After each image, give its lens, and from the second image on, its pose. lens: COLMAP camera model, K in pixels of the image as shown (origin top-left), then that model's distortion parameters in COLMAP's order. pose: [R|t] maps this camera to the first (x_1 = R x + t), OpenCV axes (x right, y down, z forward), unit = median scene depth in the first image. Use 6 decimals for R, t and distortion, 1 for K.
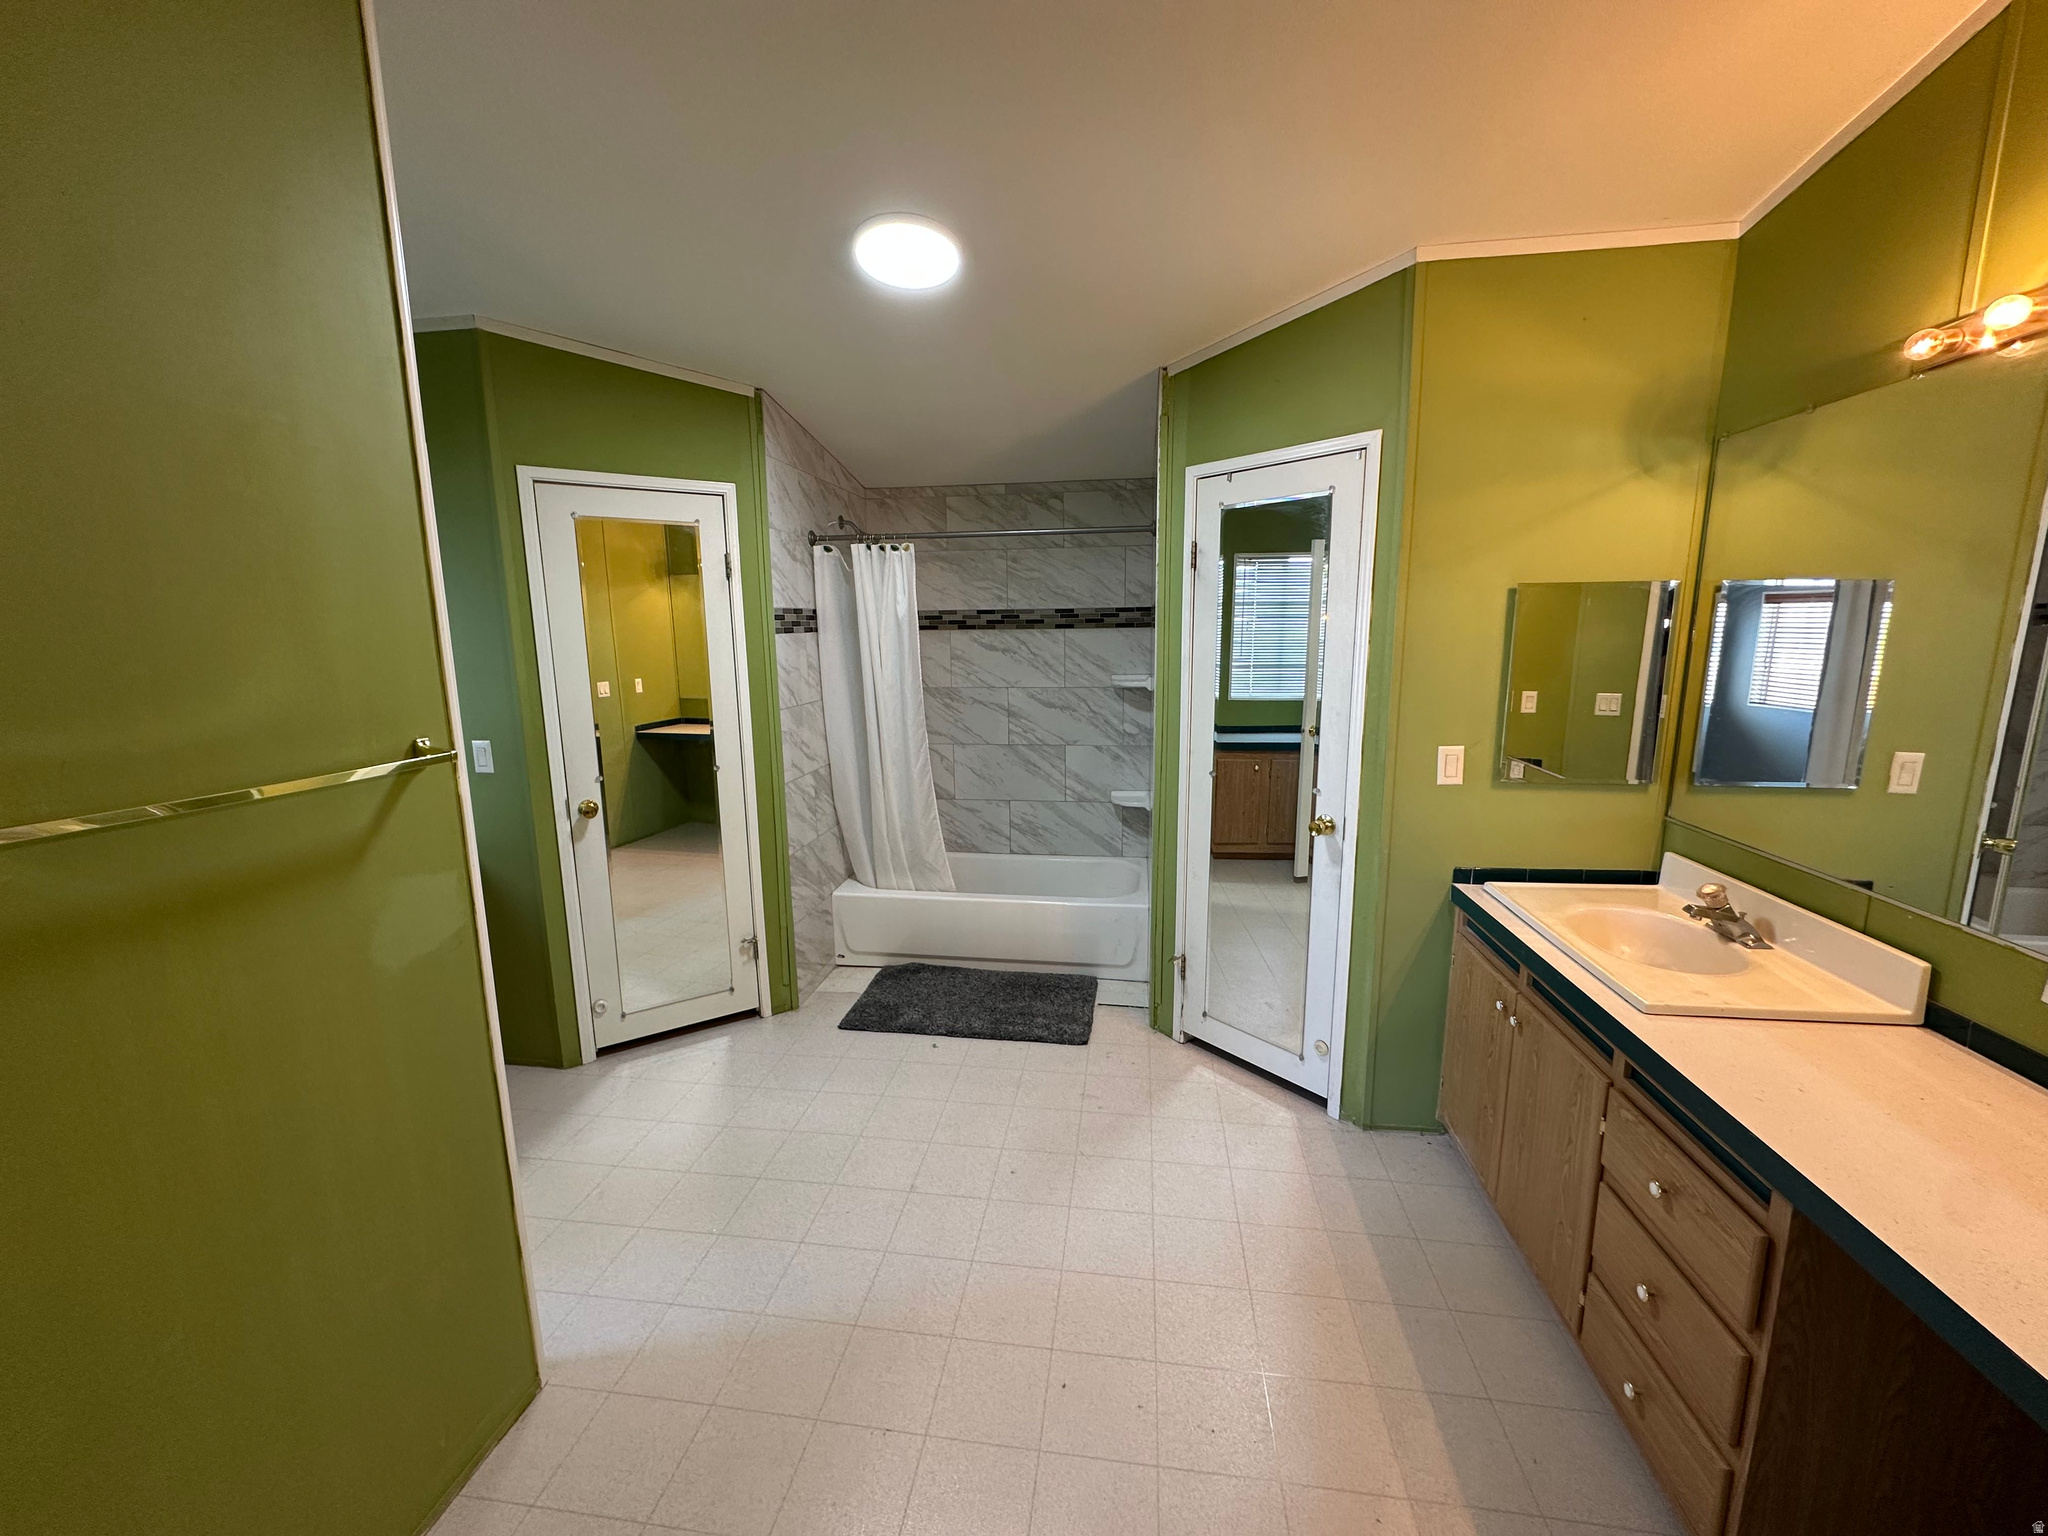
lens RADIAL K [[814.5, 0, 1021.1], [0, 814.5, 771.7], [0, 0, 1]] dist [-0.000337, 0.000291]
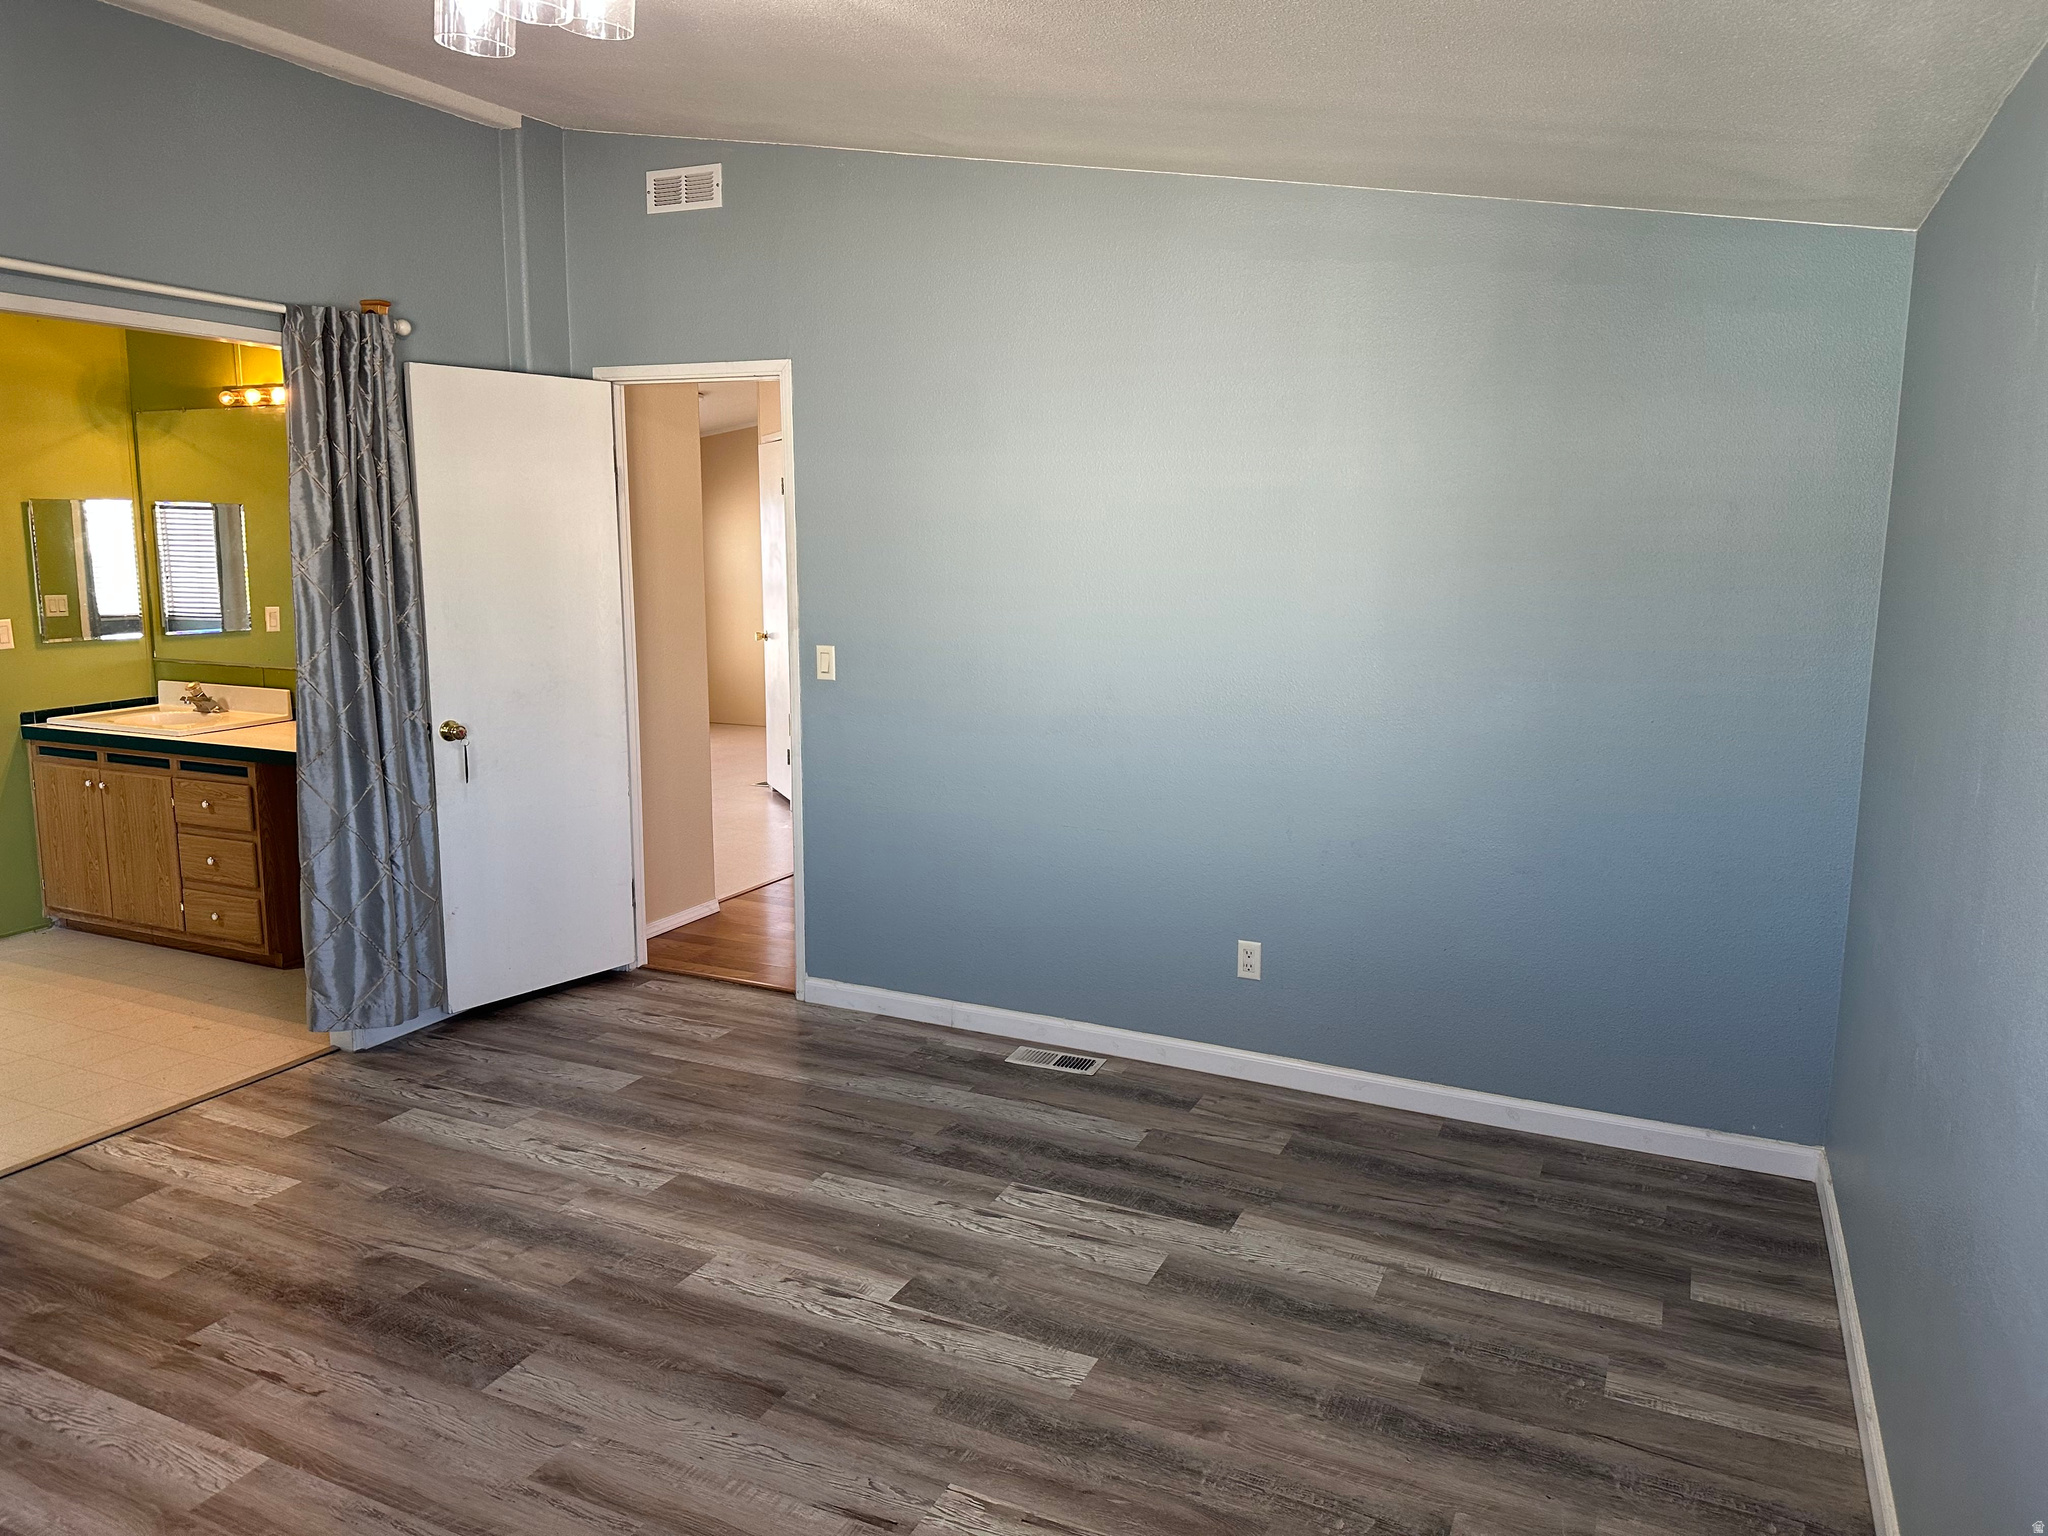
lens RADIAL K [[1425.5, 0, 1017.0], [0, 1425.5, 734.9], [0, 0, 1]] dist [0.083517, -0.110554]
pose [[0.288066, -0.123301, 0.949639, -1.342309], [0.159603, 0.983987, 0.079346, 0.247202], [-0.944216, 0.128709, 0.303133, -1.332528]]
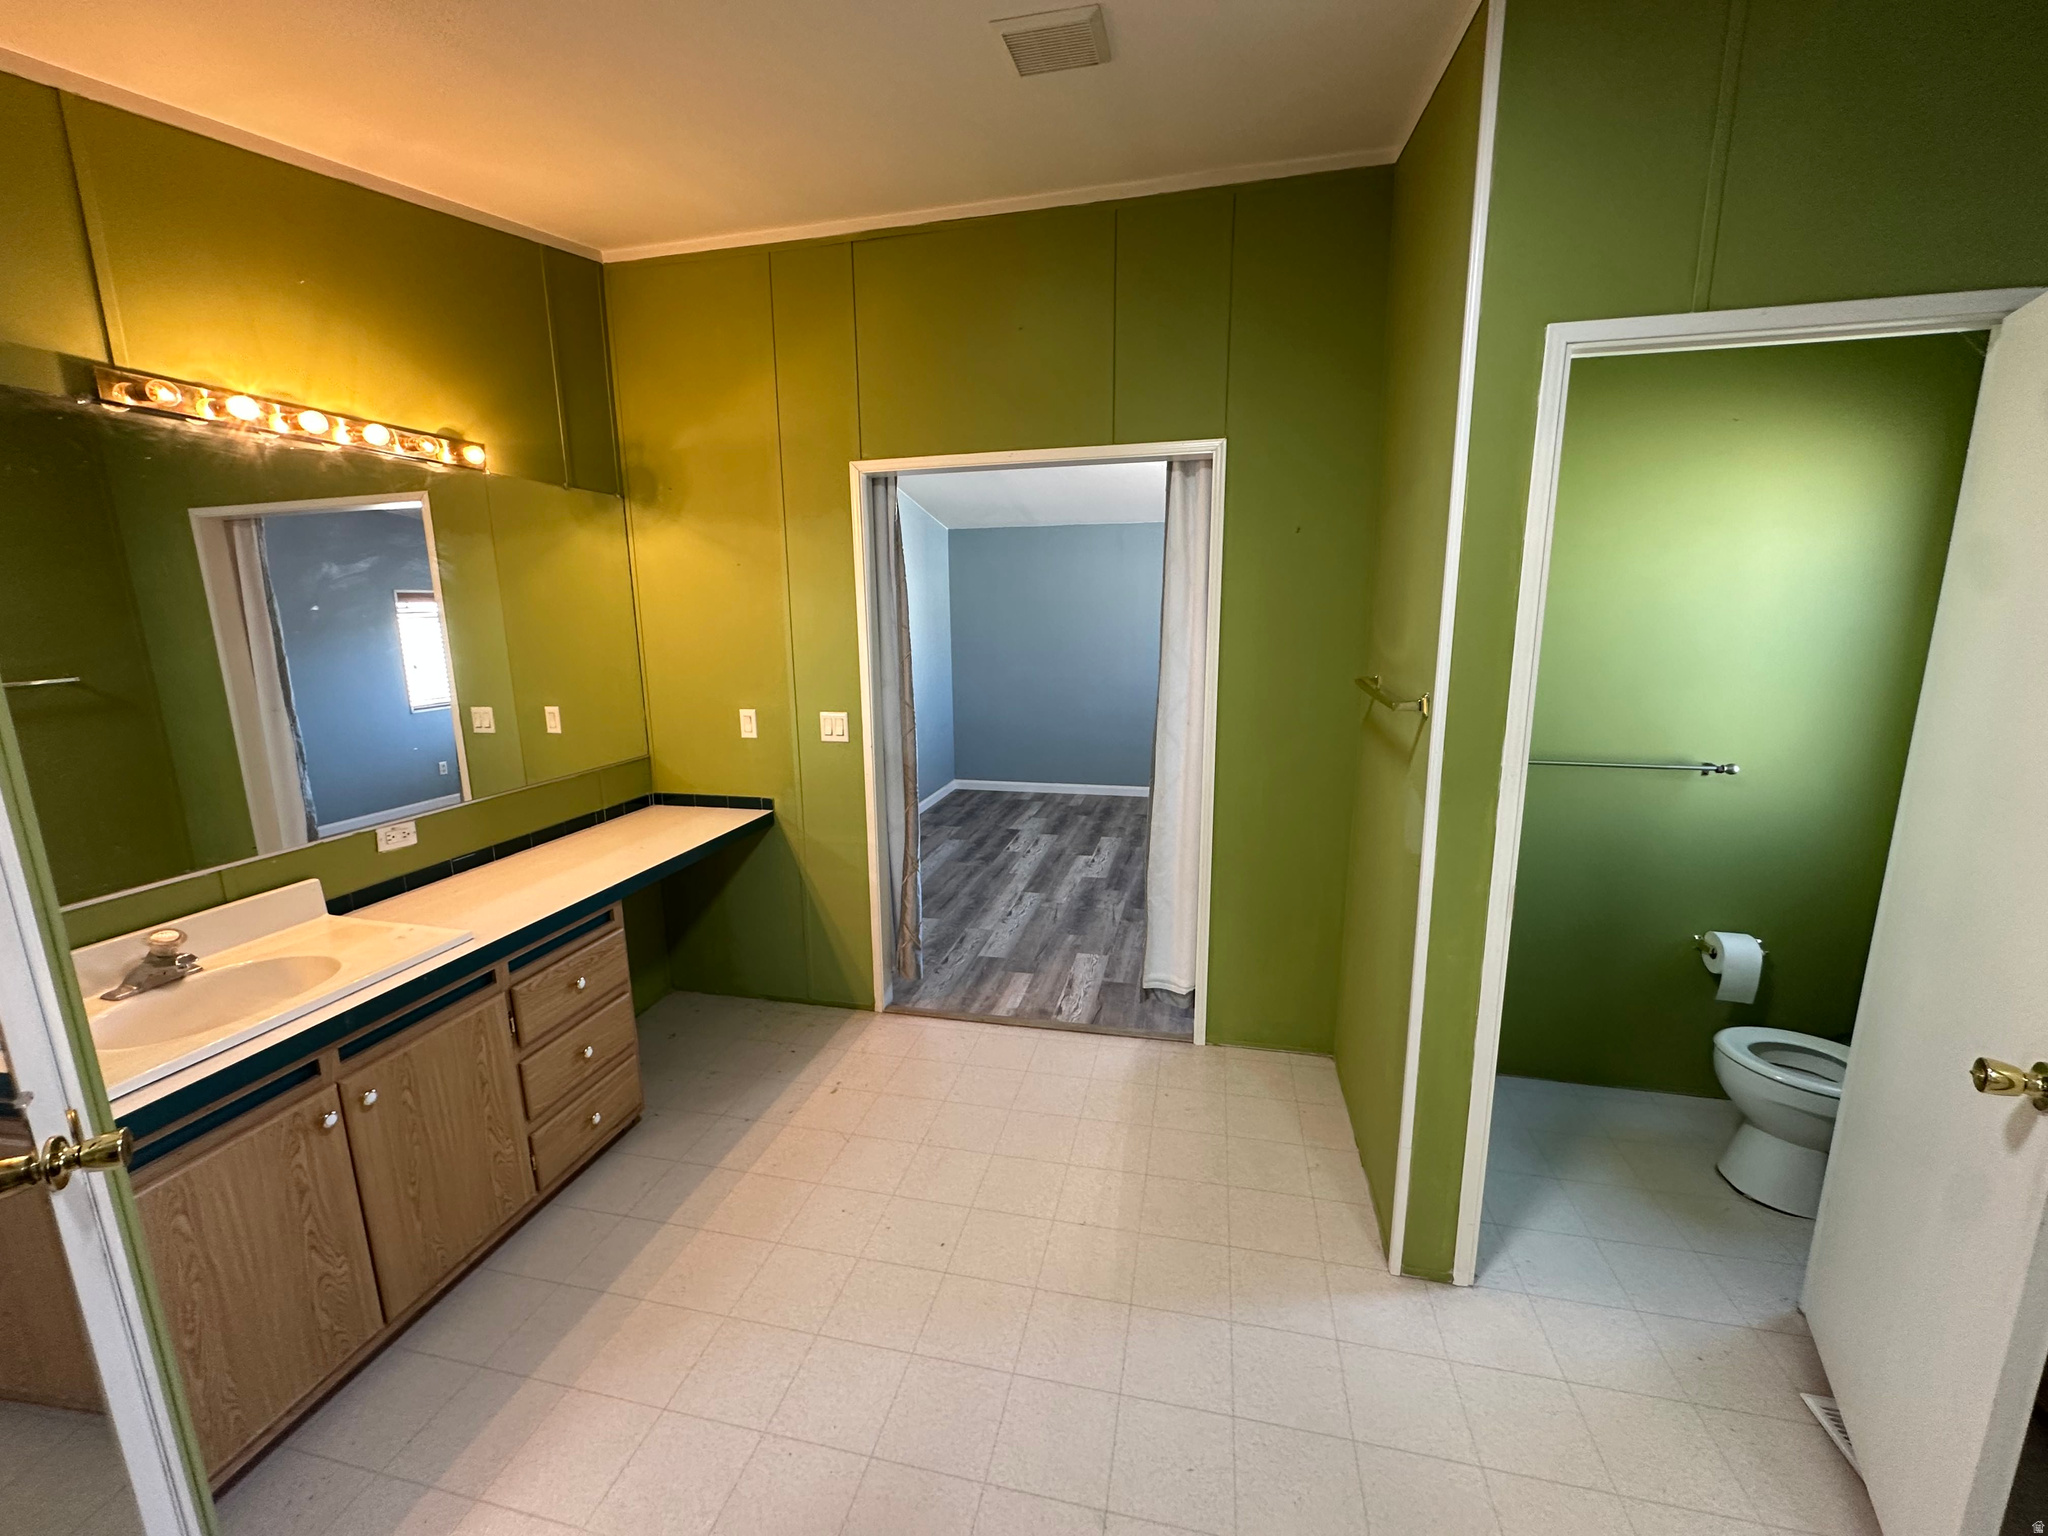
lens RADIAL K [[814.5, 0, 1018.1], [0, 814.5, 767.0], [0, 0, 1]] dist [-0.000337, 0.000291]
pose [[-0.996031, 0.008700, 0.088578, -0.152956], [0.040077, 0.932450, 0.359069, -0.255205], [-0.079471, 0.361194, -0.929098, 1.412836]]
